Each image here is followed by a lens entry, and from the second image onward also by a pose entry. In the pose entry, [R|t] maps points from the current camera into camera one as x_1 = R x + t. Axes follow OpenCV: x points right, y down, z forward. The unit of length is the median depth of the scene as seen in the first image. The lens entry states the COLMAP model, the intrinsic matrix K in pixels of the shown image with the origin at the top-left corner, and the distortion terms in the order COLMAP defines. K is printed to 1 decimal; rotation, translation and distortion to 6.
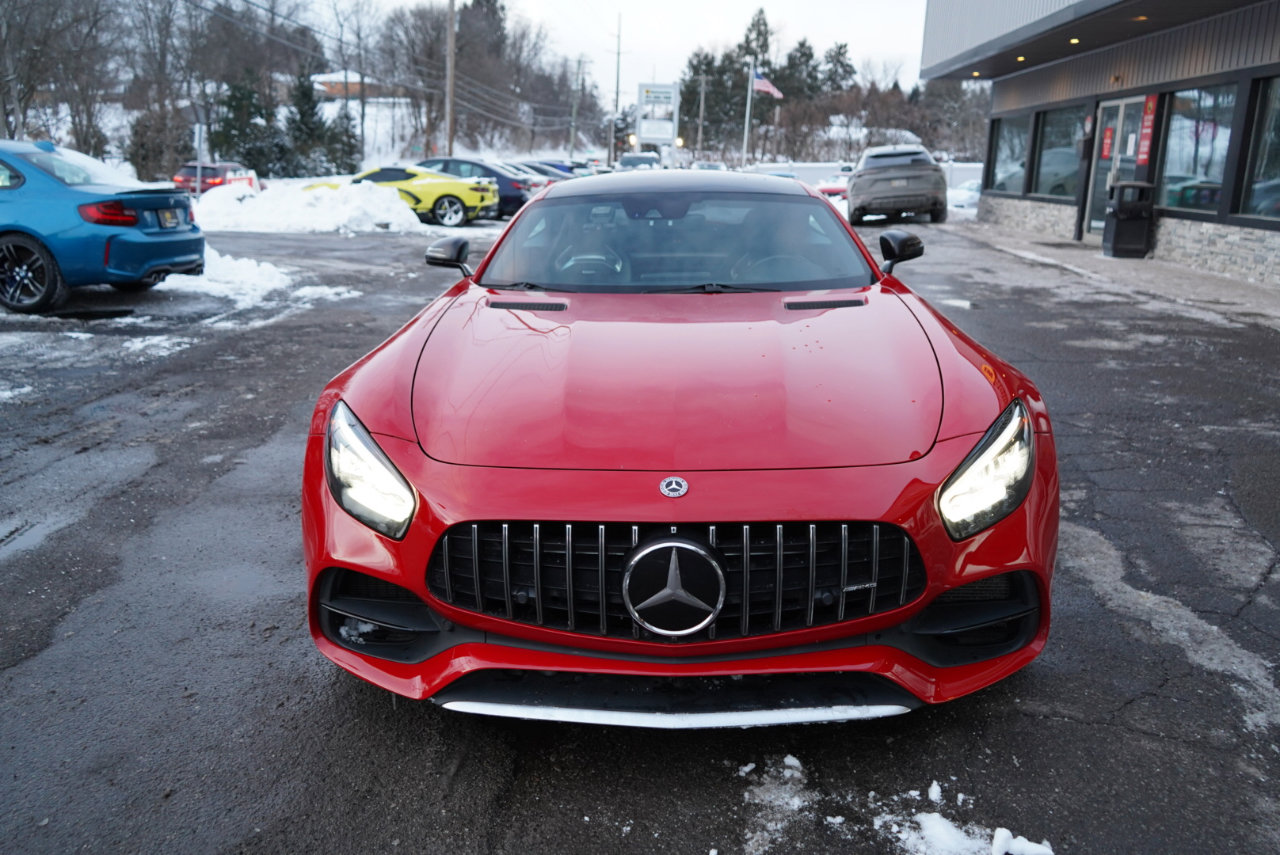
lens RADIAL K [[1030.7, 0, 640.0], [0, 1030.7, 427.5], [0, 0, 1]] dist [-0.015223, 0.014492]
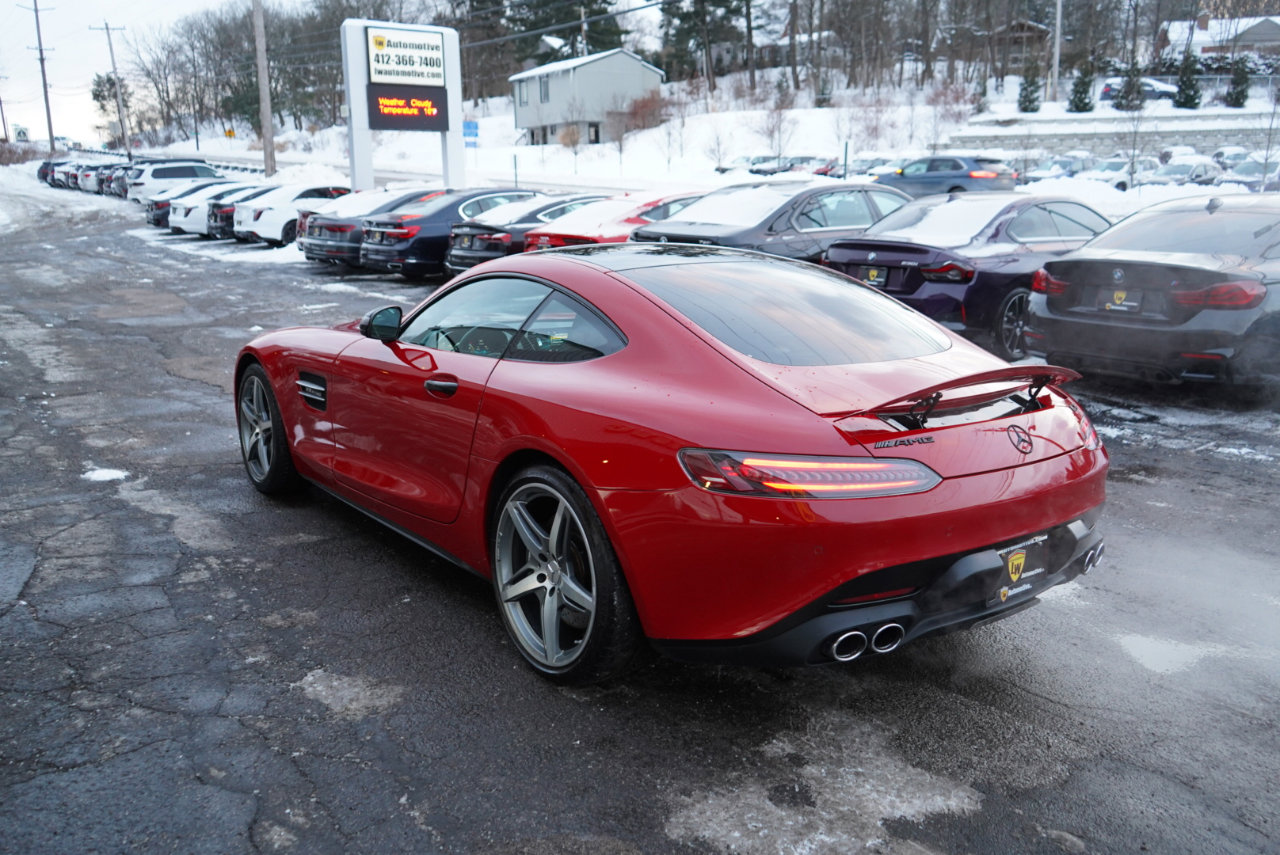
lens RADIAL K [[1029.2, 0, 640.0], [0, 1029.2, 427.5], [0, 0, 1]] dist [-0.010751, 0.006187]
pose [[-0.766828, 0.128246, -0.628910, 0.240880], [-0.166057, 0.906836, 0.387393, -0.175258], [0.620000, 0.401498, -0.674091, 0.647661]]
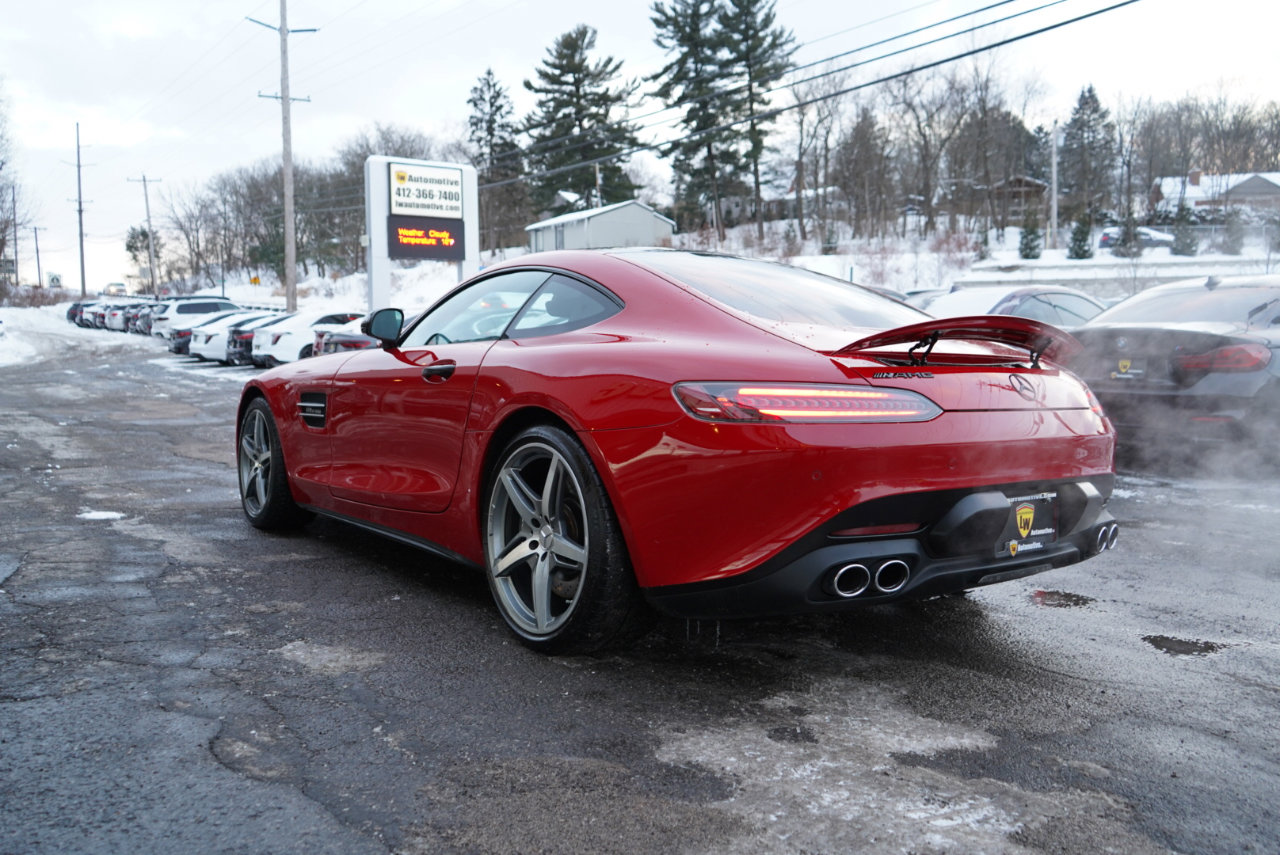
lens RADIAL K [[1030.7, 0, 640.0], [0, 1030.7, 427.5], [0, 0, 1]] dist [-0.015223, 0.014492]
pose [[-0.774346, 0.033612, -0.631869, 0.239291], [-0.166690, 0.952480, 0.254943, -0.130340], [0.610412, 0.302740, -0.731947, 0.664259]]
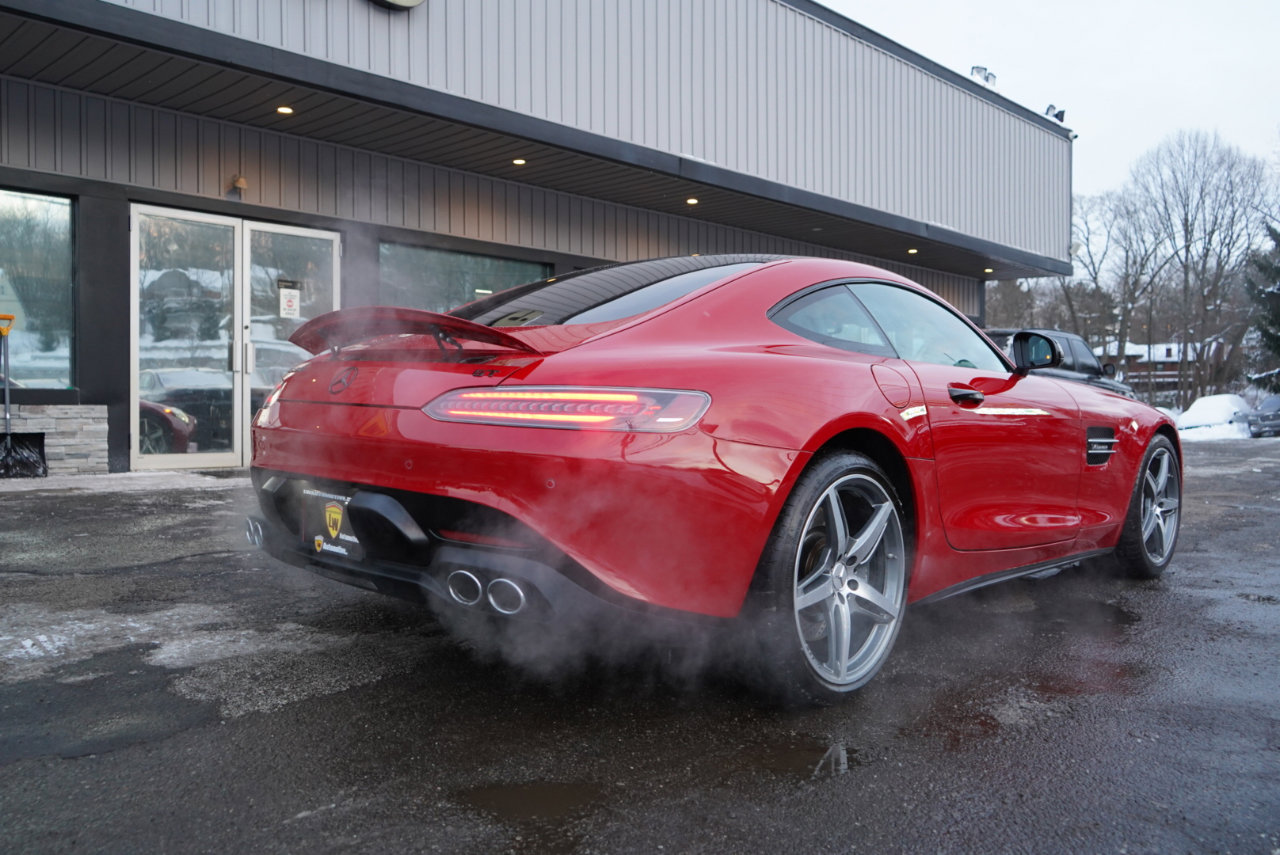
lens RADIAL K [[1025.5, 0, 628.8], [0, 1025.5, 422.7], [0, 0, 1]] dist [-0.011939, 0.007765]
pose [[-0.741103, -0.033742, 0.670543, -0.182953], [0.147201, 0.966270, 0.211314, -0.122791], [-0.655056, 0.255310, -0.711139, 0.663411]]
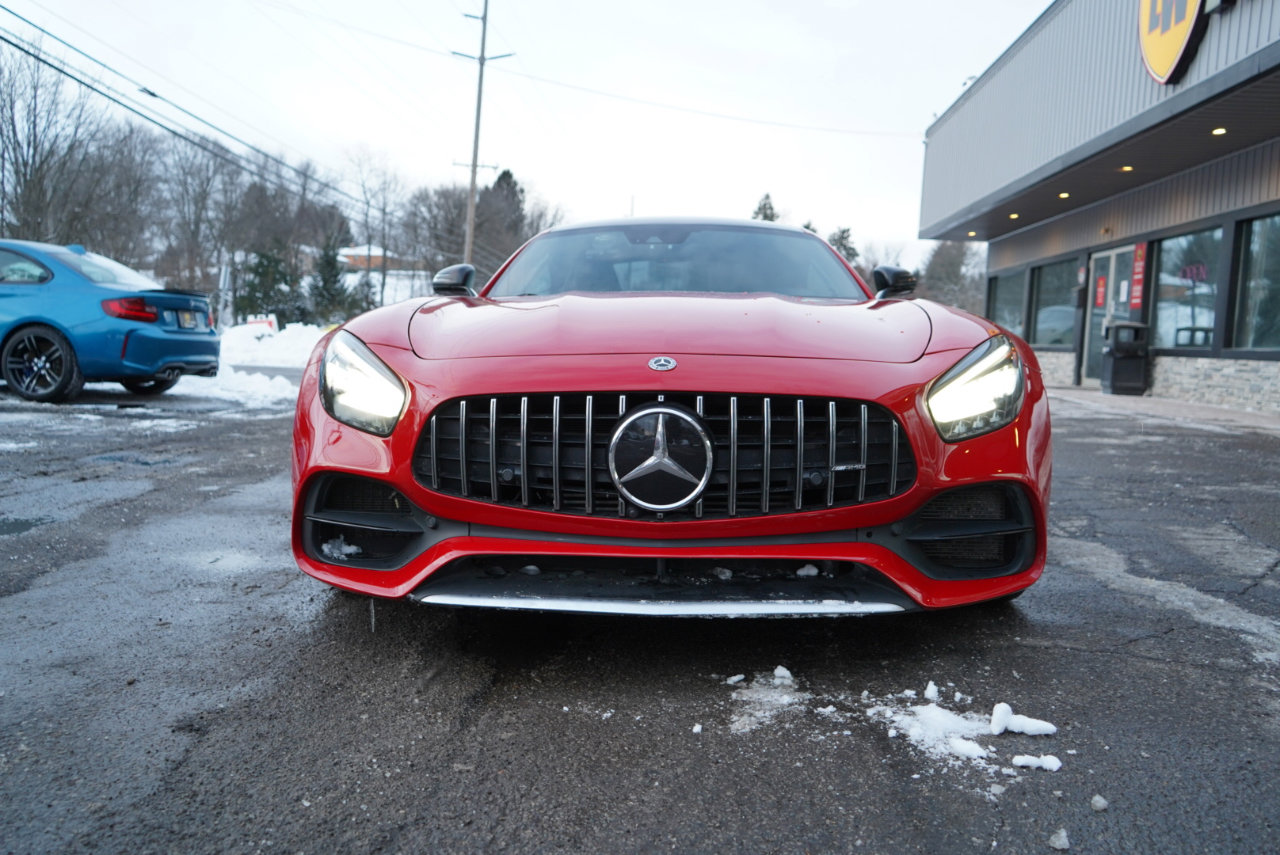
lens RADIAL K [[1030.7, 0, 640.0], [0, 1030.7, 427.5], [0, 0, 1]] dist [-0.015223, 0.014492]
pose [[0.999794, 0.018734, -0.007819, 0.003622], [-0.019774, 0.985855, -0.166430, 0.051777], [0.004591, 0.166550, 0.986022, 0.002975]]
